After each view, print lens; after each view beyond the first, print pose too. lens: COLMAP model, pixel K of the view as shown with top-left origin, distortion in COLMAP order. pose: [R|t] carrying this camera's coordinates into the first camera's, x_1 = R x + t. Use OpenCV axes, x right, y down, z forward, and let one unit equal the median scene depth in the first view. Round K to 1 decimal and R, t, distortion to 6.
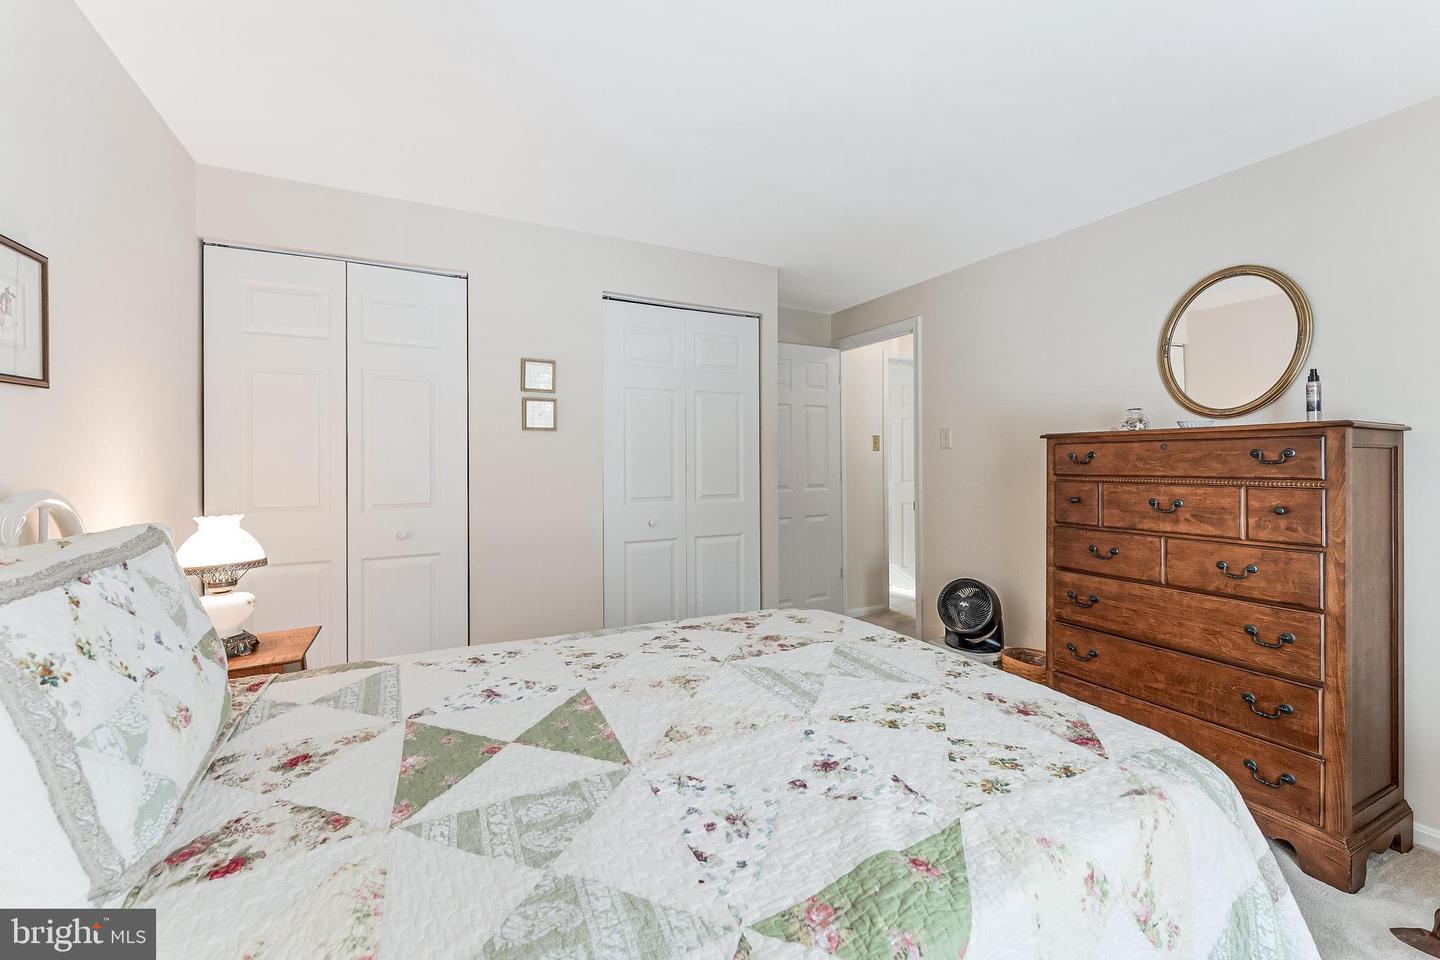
lens RADIAL K [[587.0, 0, 717.9], [0, 587.0, 464.3], [0, 0, 1]] dist [0.000506, -0.000178]
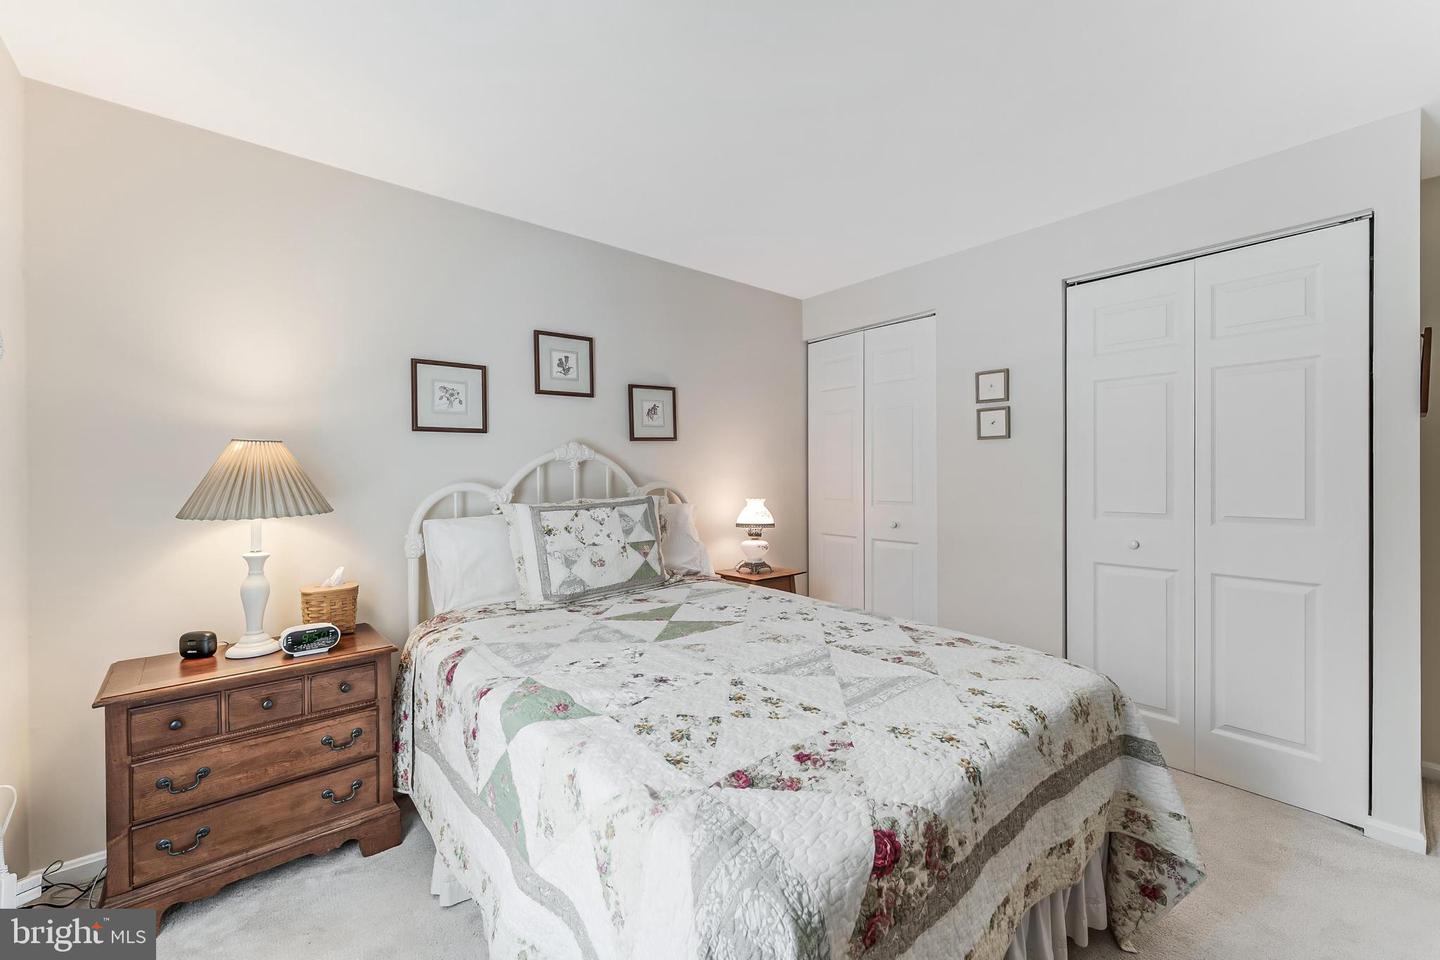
lens RADIAL K [[576.2, 0, 722.0], [0, 576.2, 477.0], [0, 0, 1]] dist [0.000917, -0.000050]
pose [[0.217008, 0.009587, -0.976123, 1.308704], [-0.000460, 0.999953, 0.009718, 0.000706], [0.976170, -0.001660, 0.217002, 0.690303]]
